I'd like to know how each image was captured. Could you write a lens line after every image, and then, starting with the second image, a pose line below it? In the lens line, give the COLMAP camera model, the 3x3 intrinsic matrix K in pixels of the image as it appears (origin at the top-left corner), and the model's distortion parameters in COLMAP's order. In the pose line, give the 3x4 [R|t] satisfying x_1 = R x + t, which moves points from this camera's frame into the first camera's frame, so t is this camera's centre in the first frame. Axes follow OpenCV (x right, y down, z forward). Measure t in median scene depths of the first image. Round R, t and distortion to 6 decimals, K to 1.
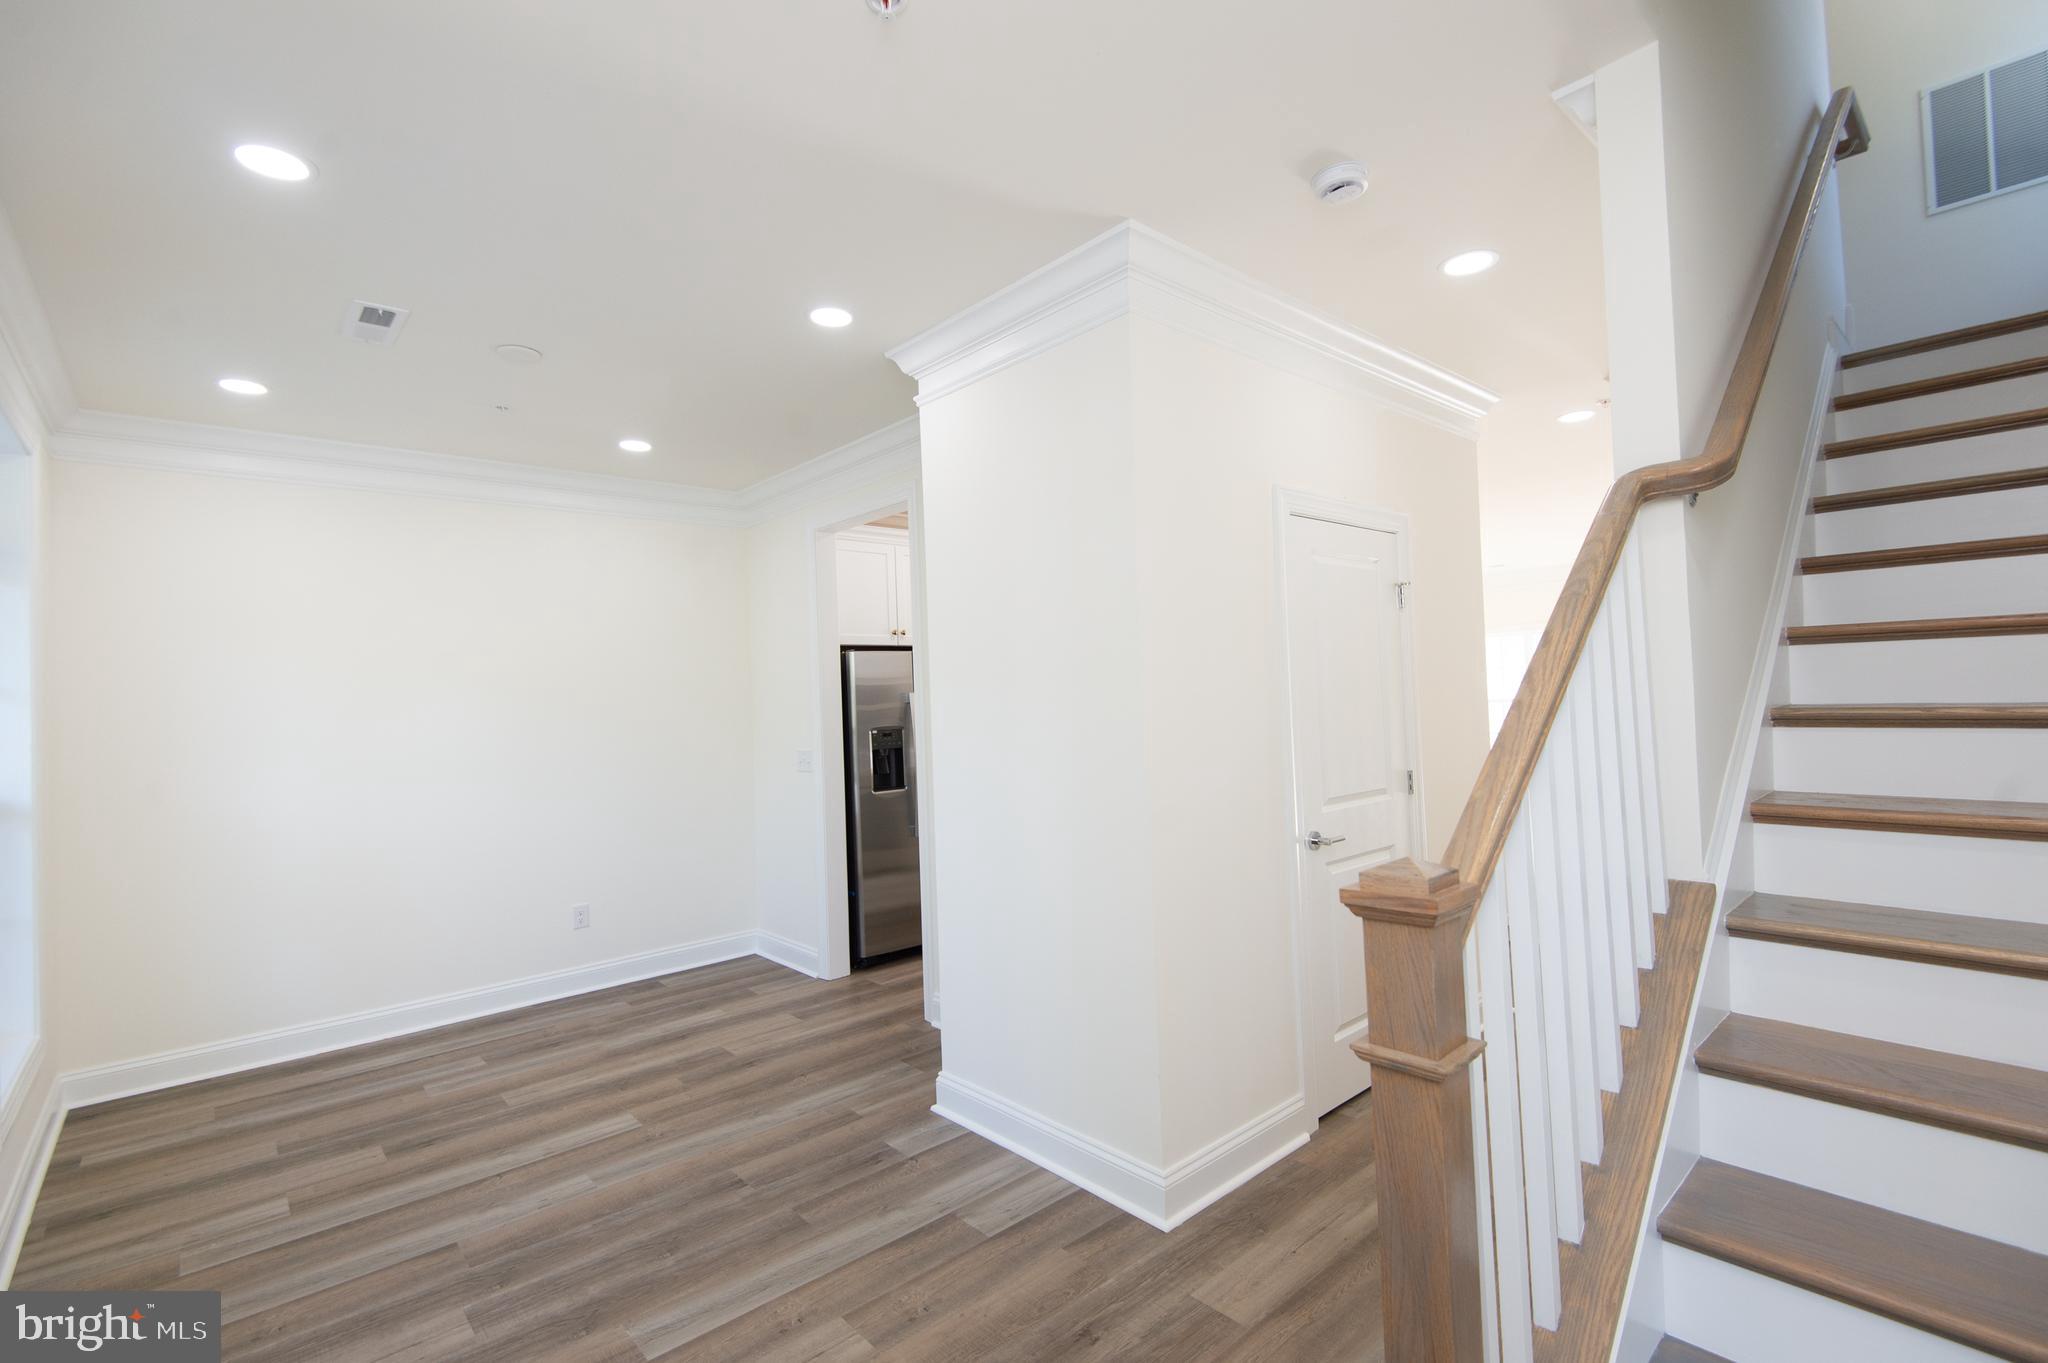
lens RADIAL K [[928.6, 0, 1021.9], [0, 928.6, 677.3], [0, 0, 1]] dist [0.018182, -0.007550]
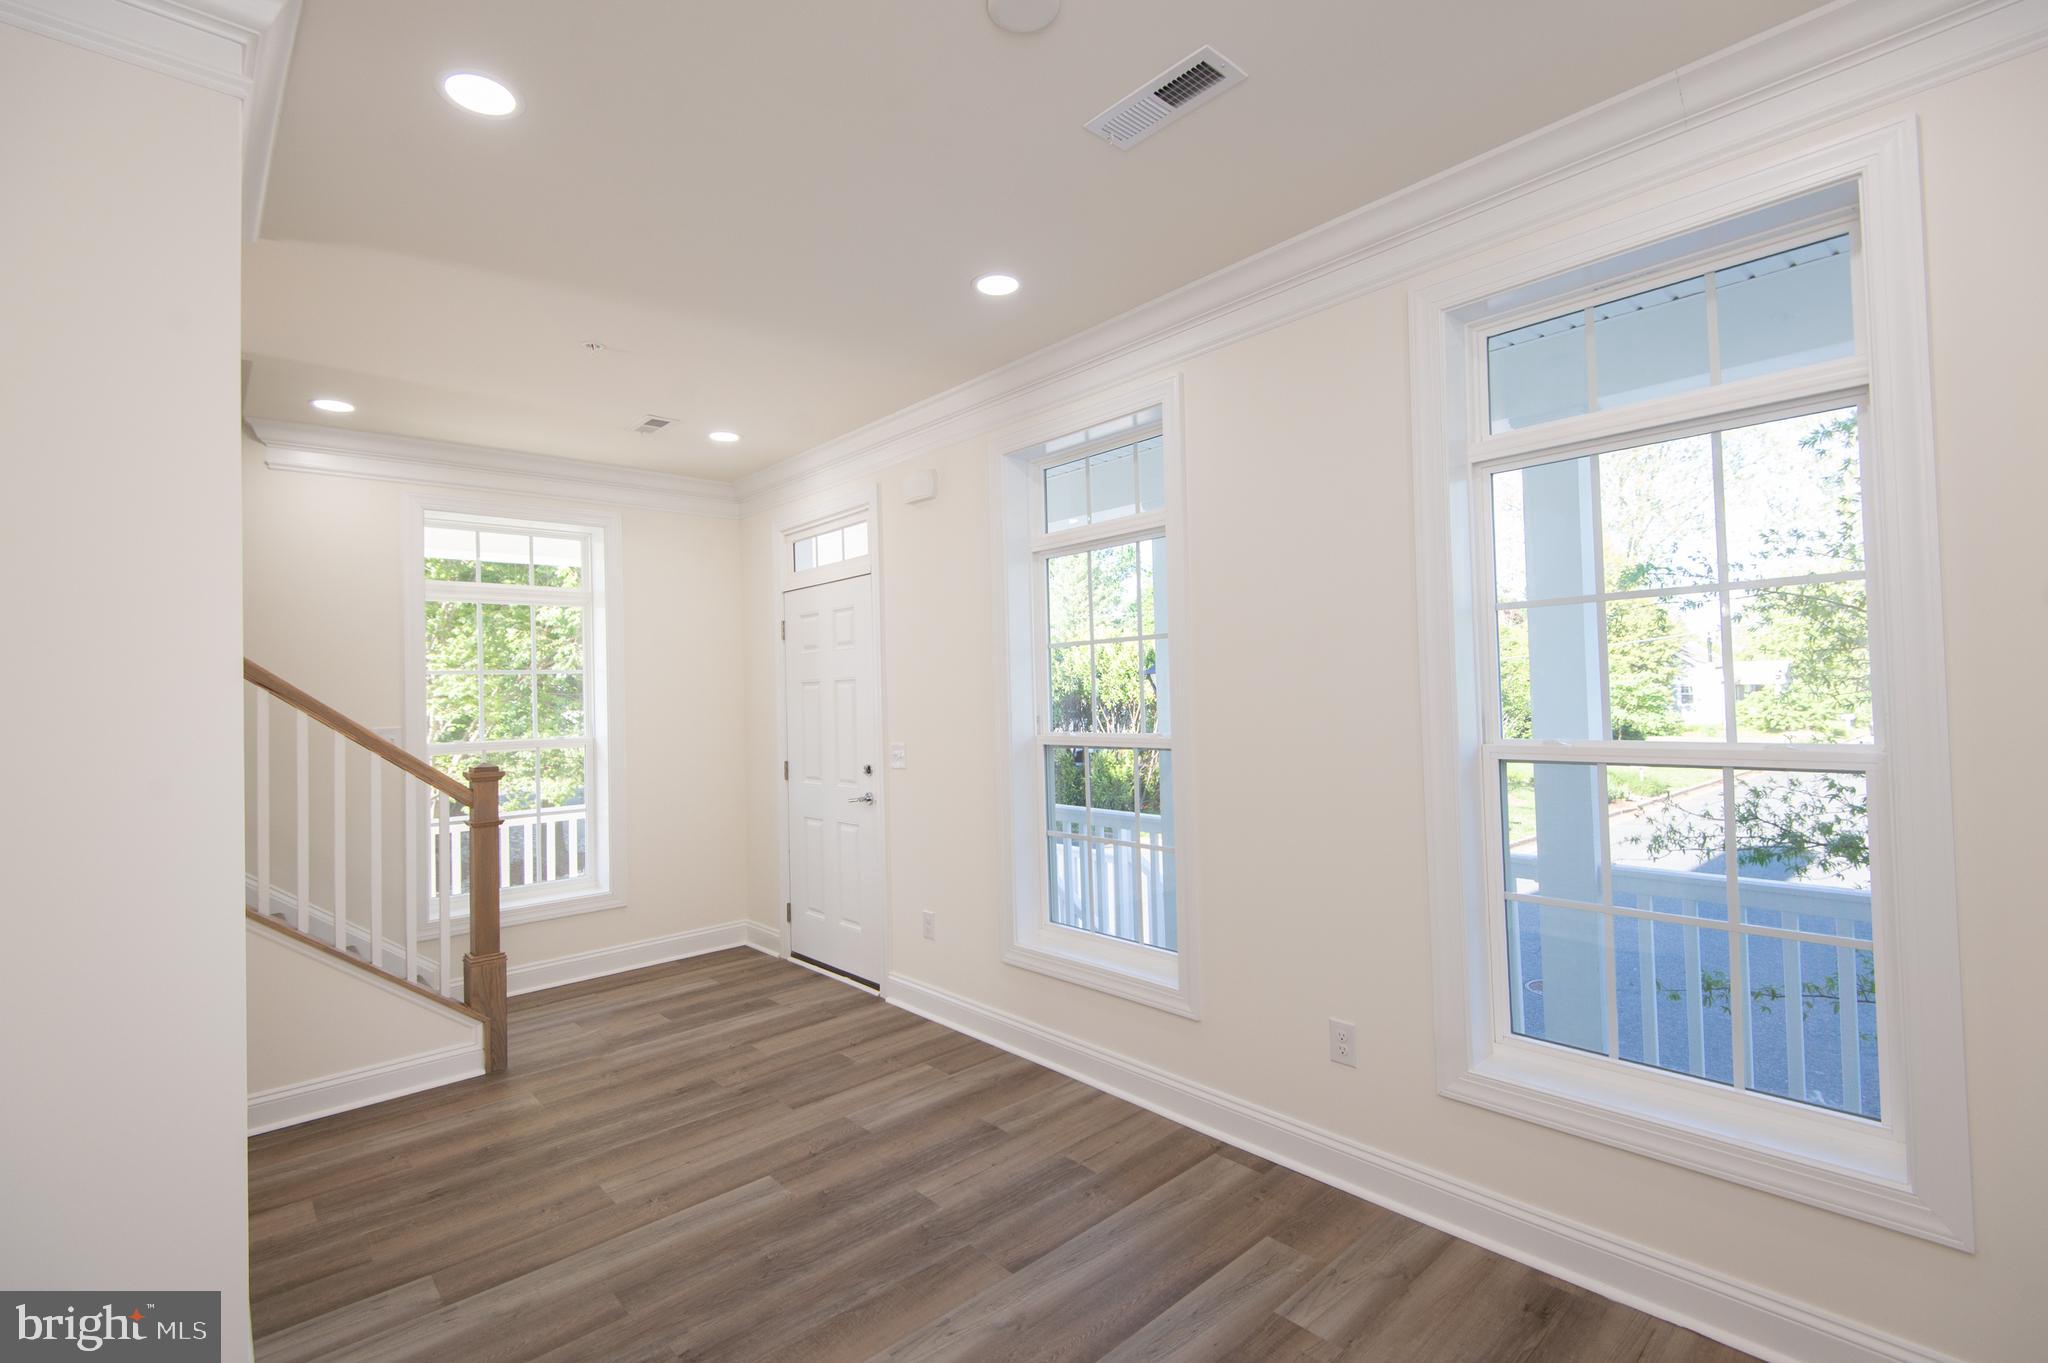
lens RADIAL K [[928.6, 0, 1027.3], [0, 928.6, 678.5], [0, 0, 1]] dist [0.018182, -0.007550]
pose [[-0.997531, 0.069110, -0.012506, -0.657939], [0.069504, 0.996989, -0.034370, 0.070381], [0.010093, -0.035155, -0.999331, 1.945412]]
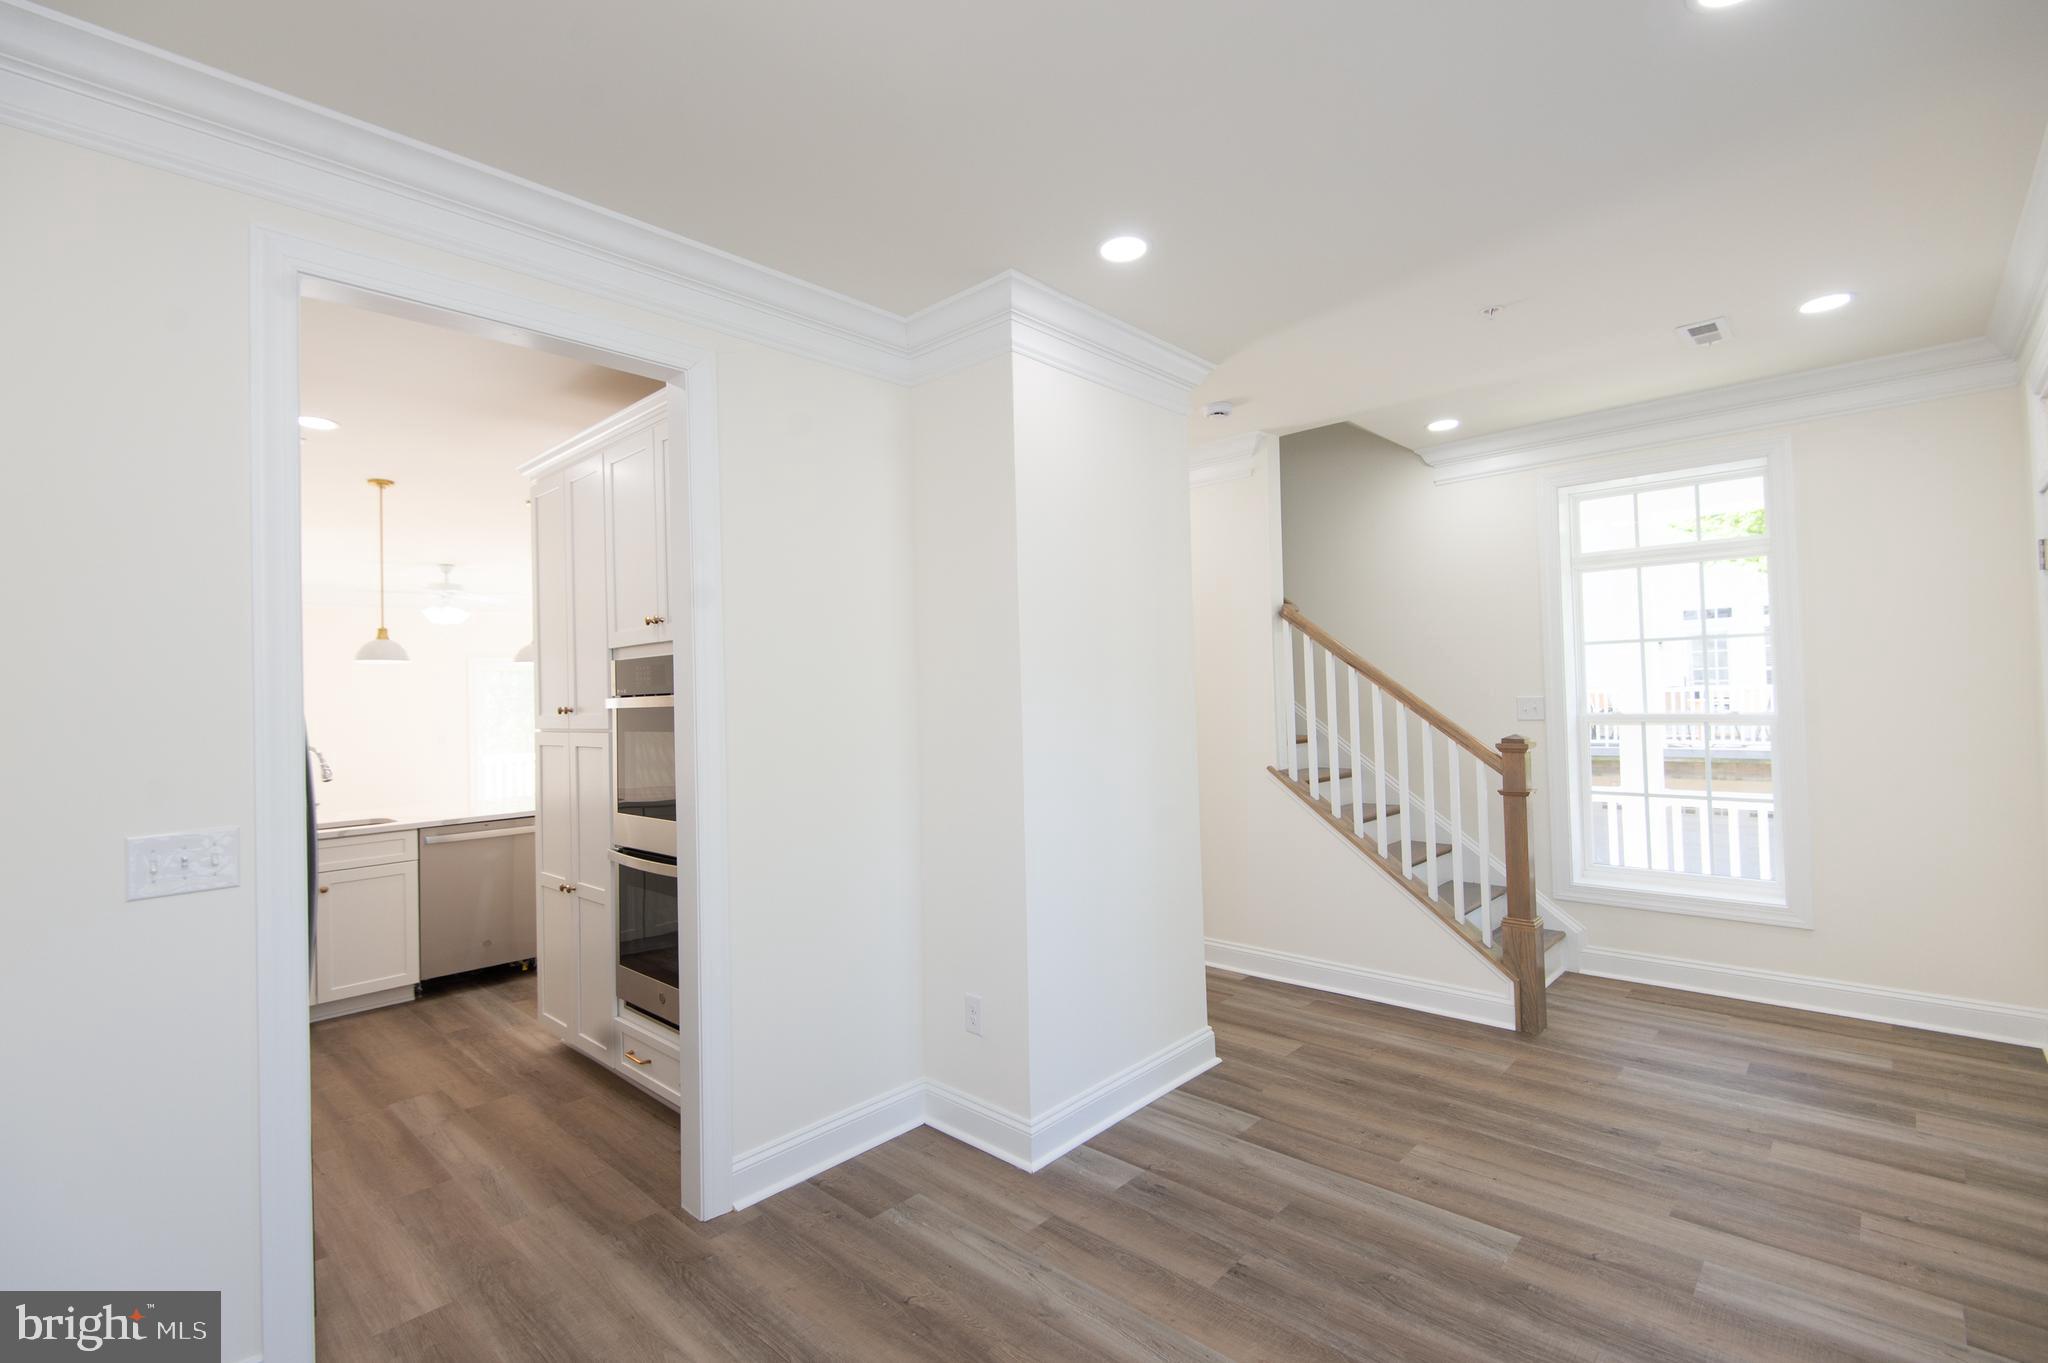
lens RADIAL K [[928.6, 0, 1022.3], [0, 928.6, 672.9], [0, 0, 1]] dist [0.018182, -0.007550]
pose [[-0.091083, 0.064301, 0.993765, -1.260828], [0.011029, 0.997917, -0.063559, 0.080908], [-0.995782, 0.005171, -0.091602, 1.406725]]
